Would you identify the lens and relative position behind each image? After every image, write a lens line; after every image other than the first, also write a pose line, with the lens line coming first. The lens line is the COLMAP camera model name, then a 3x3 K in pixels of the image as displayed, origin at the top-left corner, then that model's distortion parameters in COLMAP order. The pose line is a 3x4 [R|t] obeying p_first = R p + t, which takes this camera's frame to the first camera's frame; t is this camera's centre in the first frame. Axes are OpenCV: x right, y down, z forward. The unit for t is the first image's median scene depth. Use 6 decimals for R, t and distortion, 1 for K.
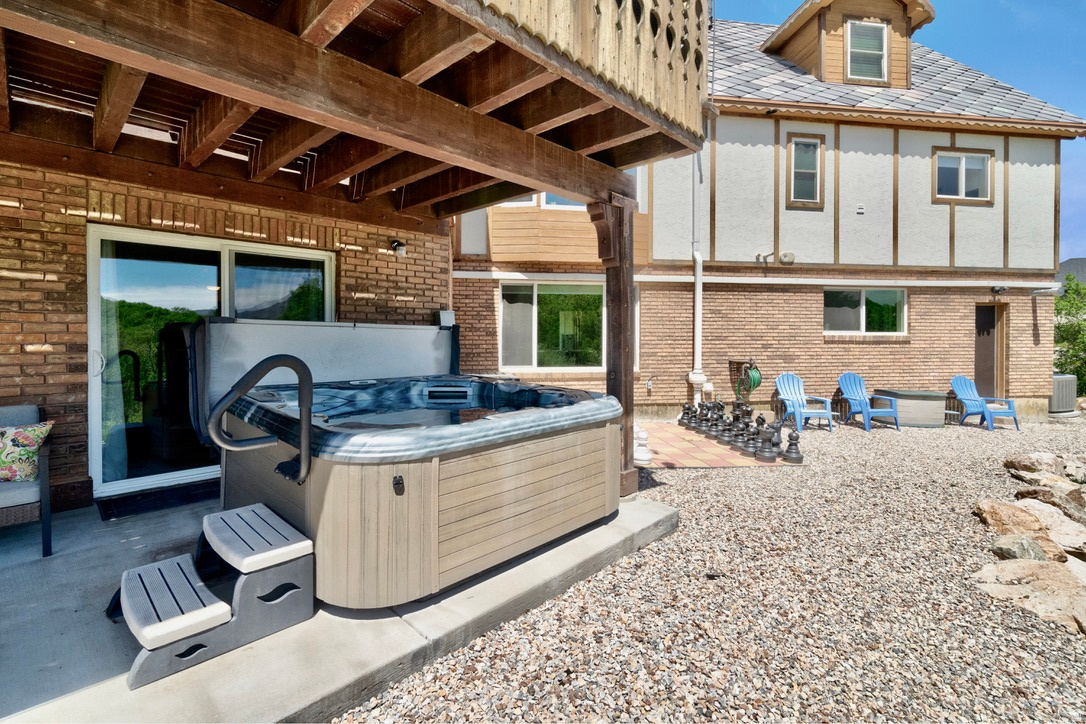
lens RADIAL K [[499.6, 0, 530.8], [0, 499.6, 341.0], [0, 0, 1]] dist [0.001604, -0.000125]
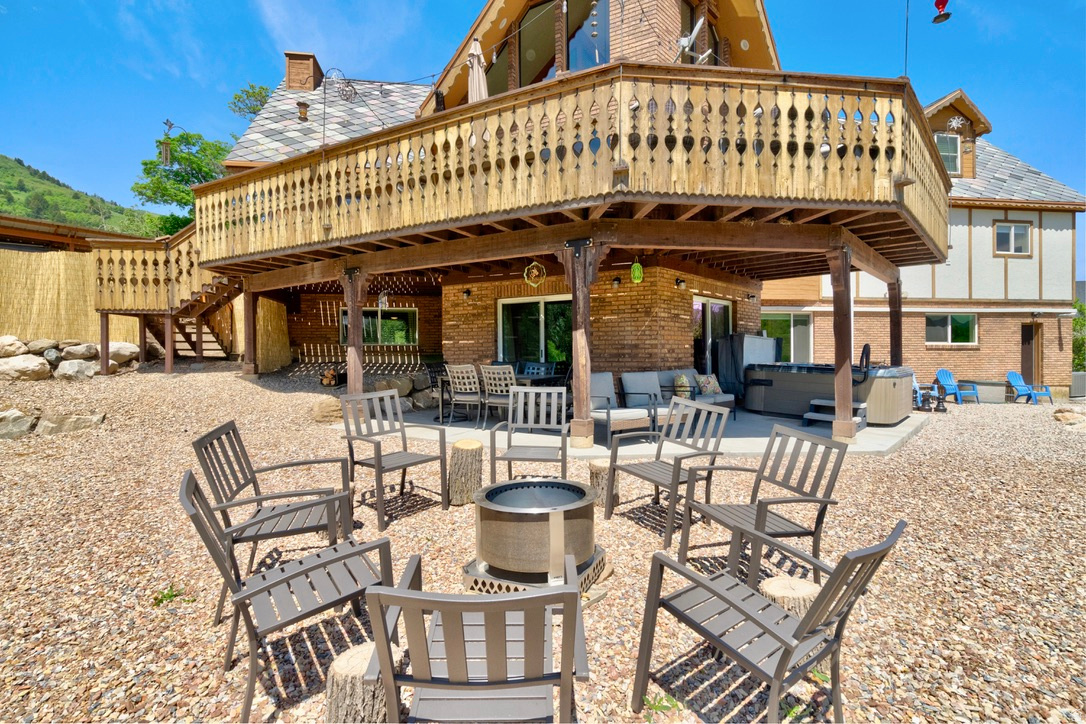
lens RADIAL K [[499.6, 0, 543.5], [0, 499.6, 360.5], [0, 0, 1]] dist [0.001604, -0.000125]
pose [[0.999872, -0.006235, 0.014714, -0.580158], [0.006230, 0.999981, 0.000422, 0.027097], [-0.014716, -0.000331, 0.999892, -0.491173]]
